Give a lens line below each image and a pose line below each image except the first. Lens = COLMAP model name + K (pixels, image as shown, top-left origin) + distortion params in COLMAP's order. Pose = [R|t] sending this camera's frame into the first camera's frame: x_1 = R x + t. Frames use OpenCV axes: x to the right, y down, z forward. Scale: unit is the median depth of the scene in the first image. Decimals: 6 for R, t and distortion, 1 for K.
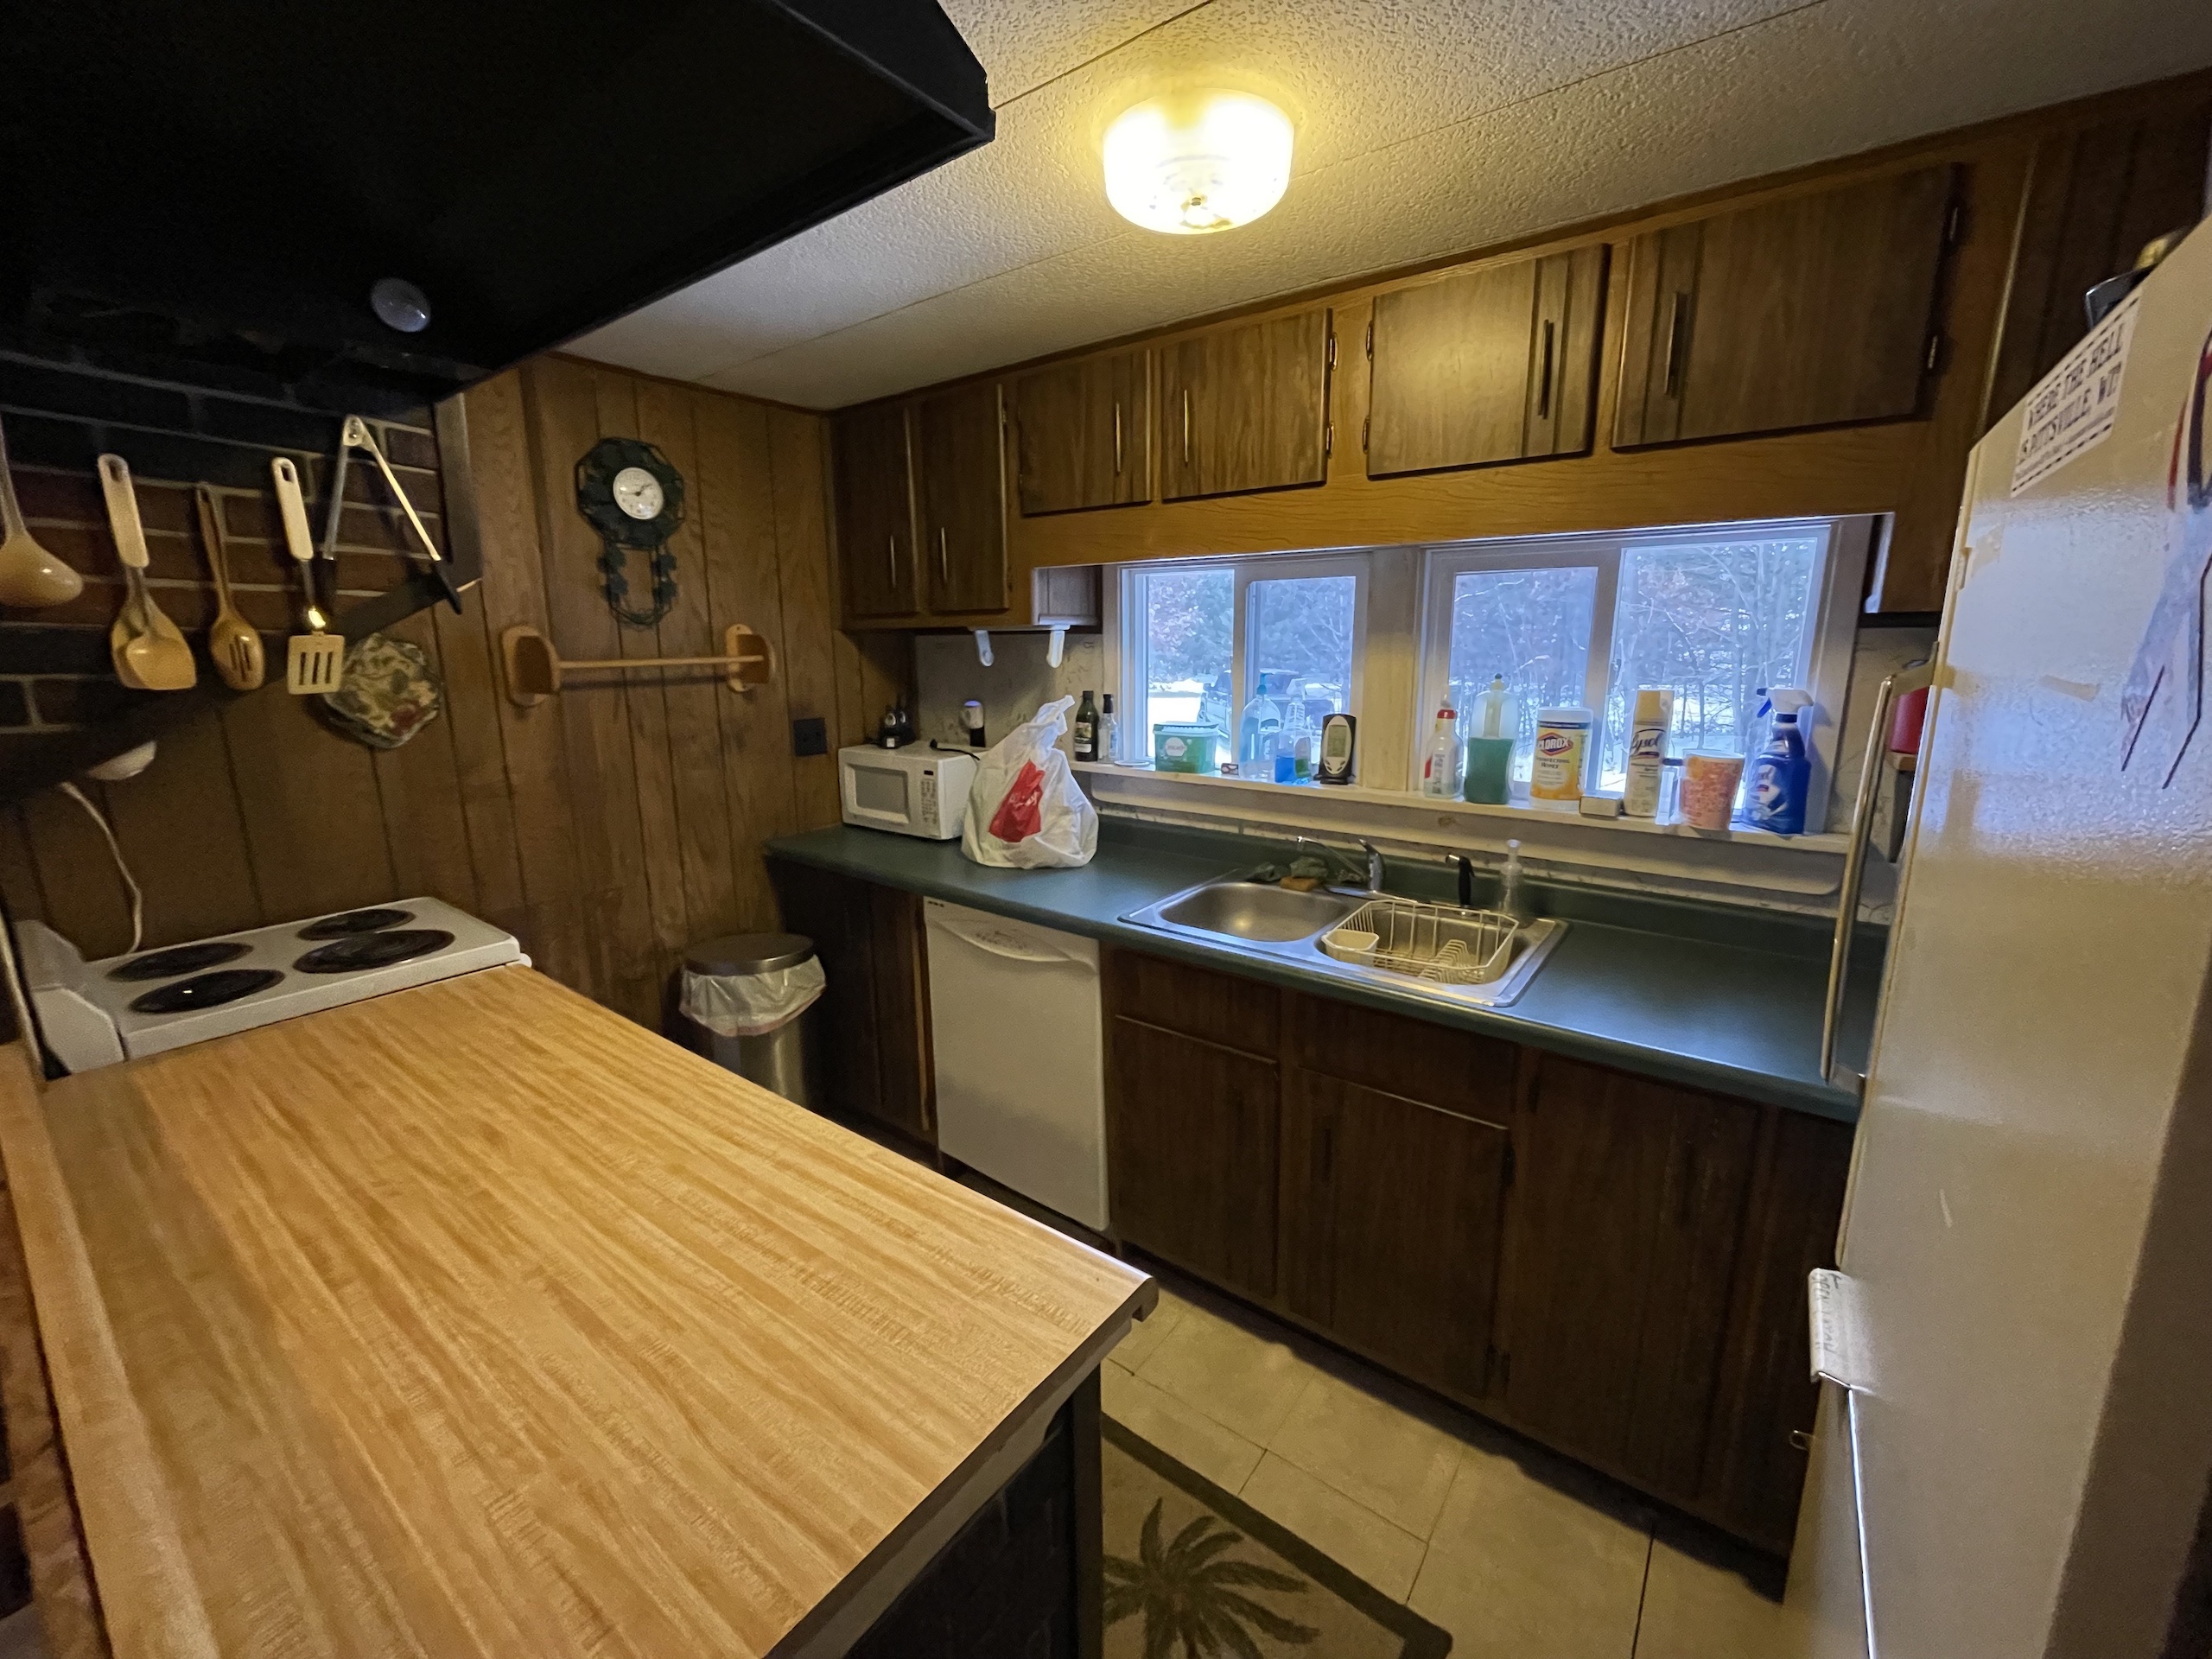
lens RADIAL K [[901.7, 0, 1106.0], [0, 901.7, 829.5], [0, 0, 1]] dist [-0.001726, 0.000033]
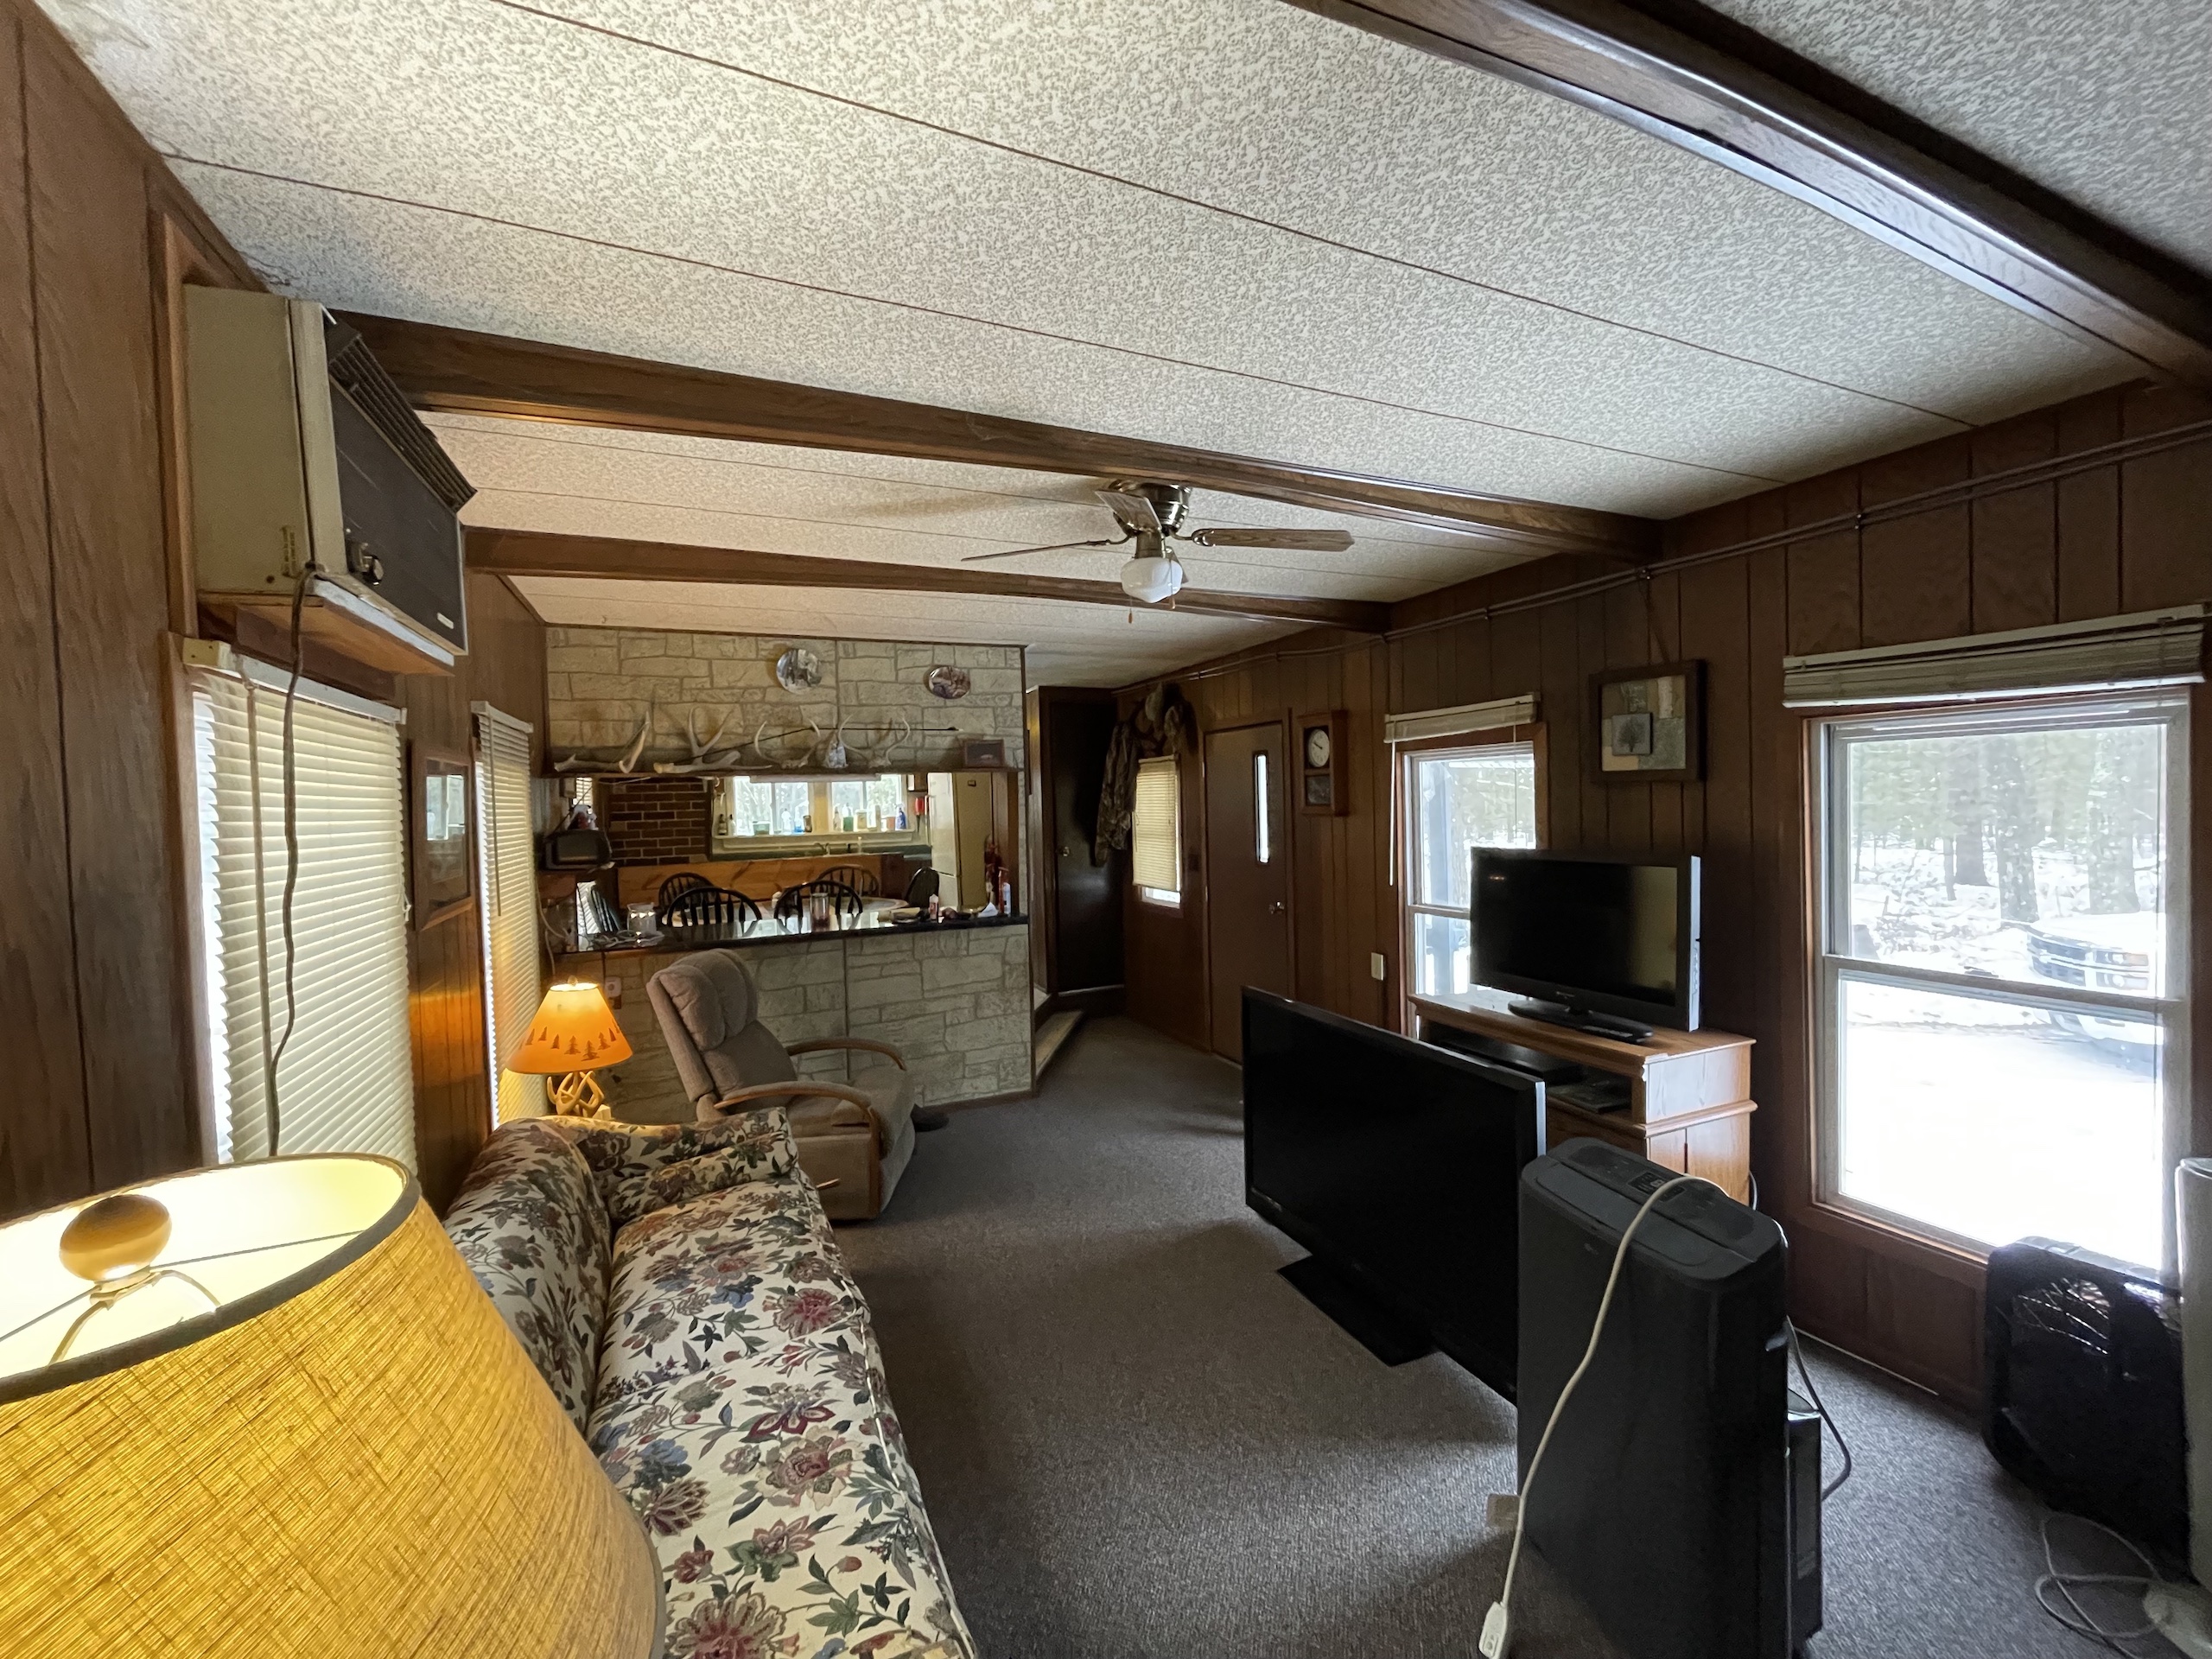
lens RADIAL K [[901.7, 0, 1106.0], [0, 901.7, 829.5], [0, 0, 1]] dist [-0.001726, 0.000033]
pose [[0.476300, -0.031550, 0.878717, -2.627864], [0.206392, 0.975447, -0.076850, 0.514226], [-0.854717, 0.217963, 0.471117, -1.990105]]
